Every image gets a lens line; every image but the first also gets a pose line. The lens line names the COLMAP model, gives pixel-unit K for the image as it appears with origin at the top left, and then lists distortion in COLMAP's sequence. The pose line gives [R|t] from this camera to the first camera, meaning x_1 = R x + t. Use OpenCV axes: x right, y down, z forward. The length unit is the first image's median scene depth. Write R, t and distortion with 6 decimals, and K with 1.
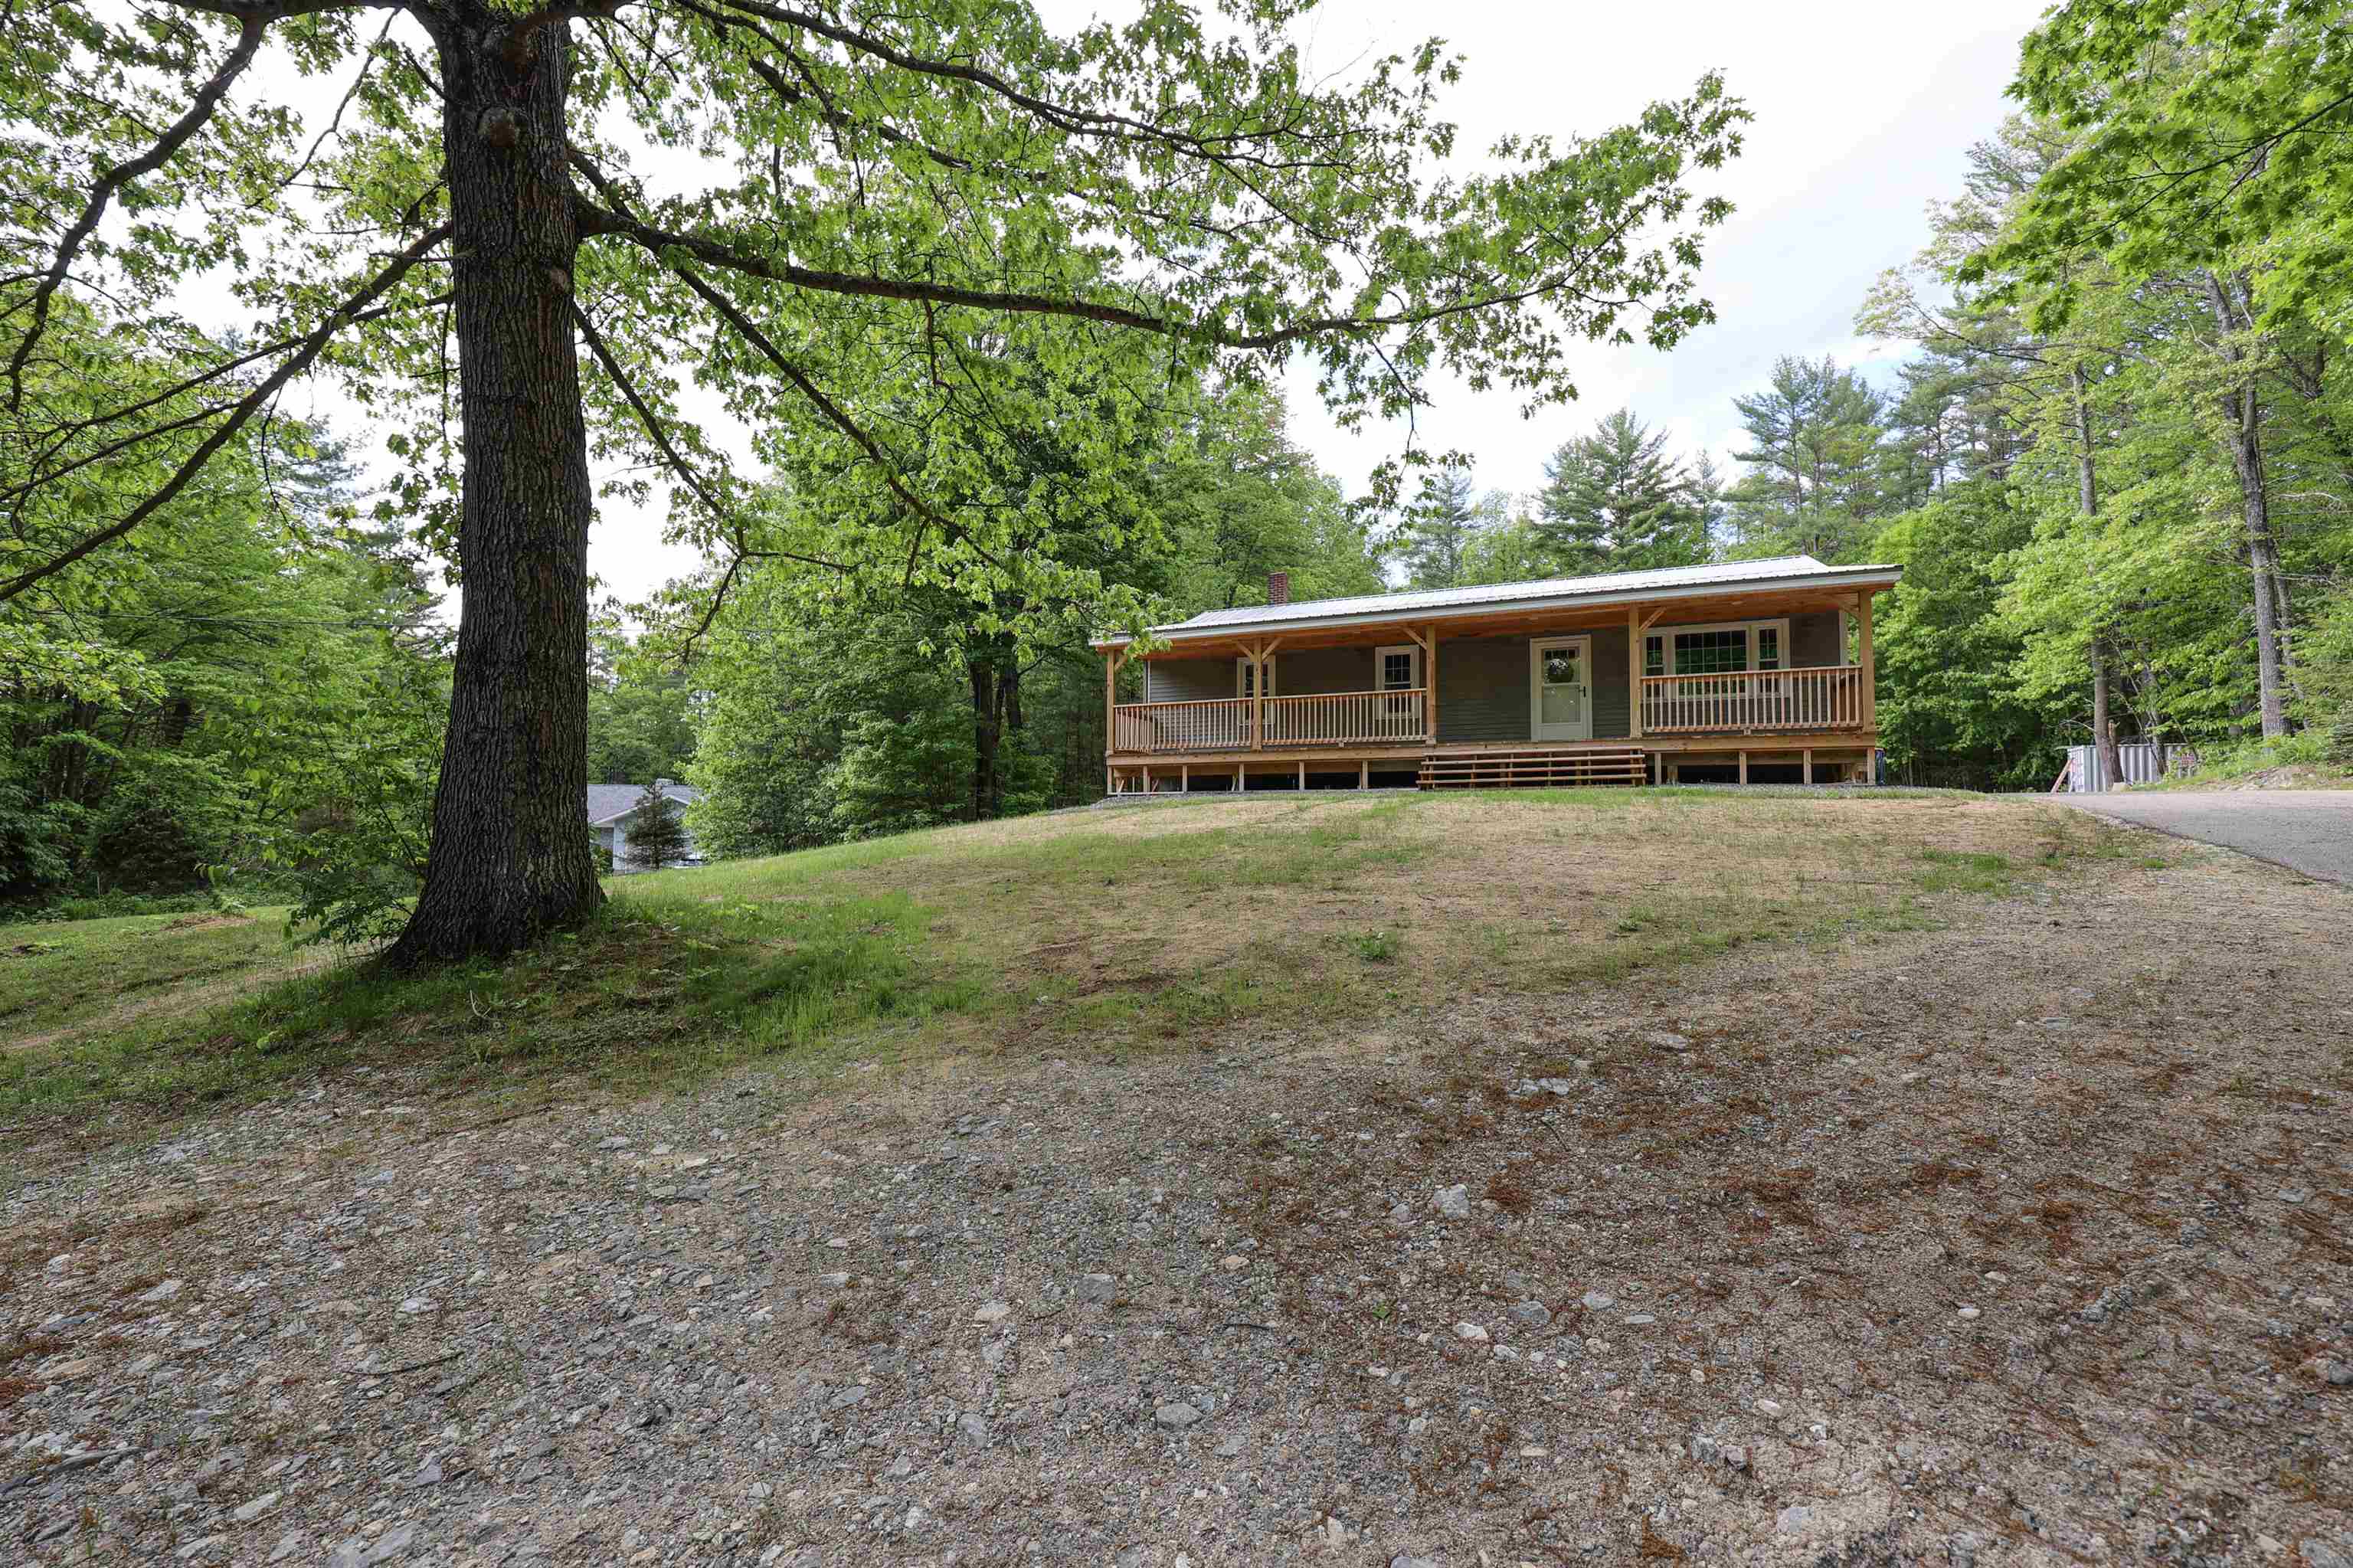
lens RADIAL K [[956.6, 0, 1175.1], [0, 956.6, 776.0], [0, 0, 1]] dist [-0.002246, -0.000166]
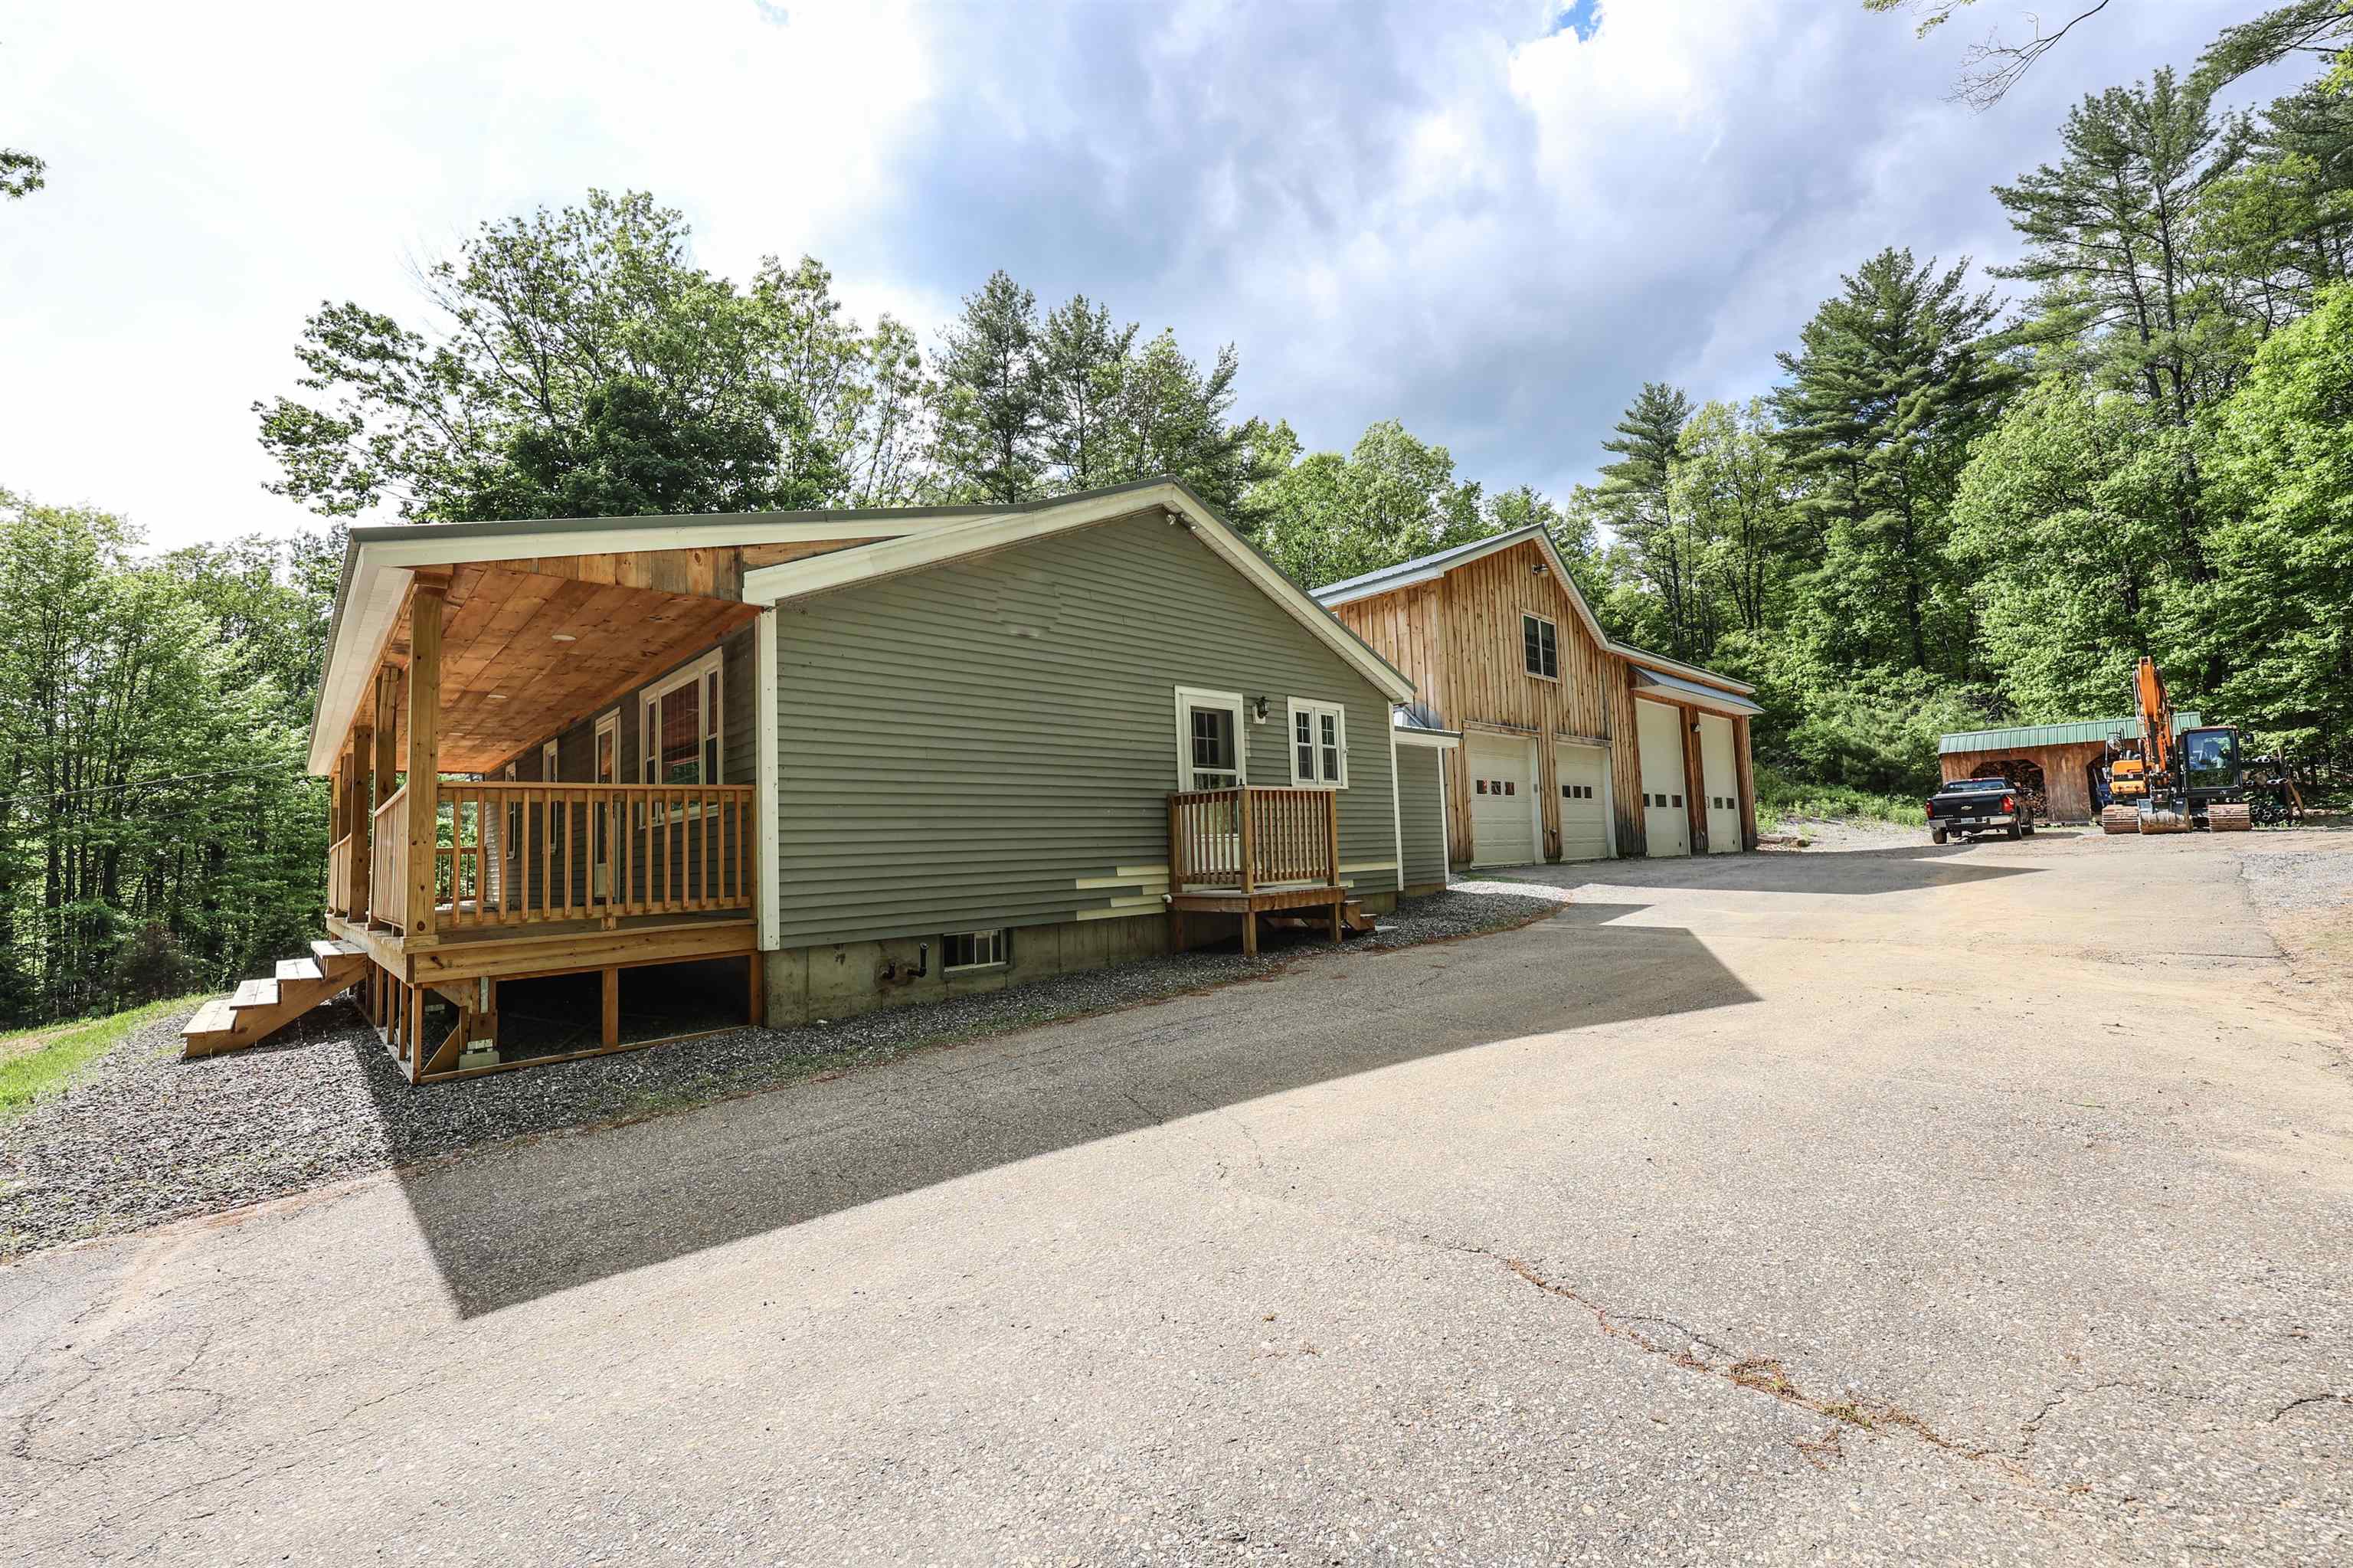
lens RADIAL K [[956.6, 0, 1166.6], [0, 956.6, 778.8], [0, 0, 1]] dist [-0.002246, -0.000166]
pose [[0.914946, -0.073905, -0.396752, 0.879399], [0.069557, 0.997256, -0.025357, -0.063287], [0.397537, -0.004396, 0.917576, 0.549525]]
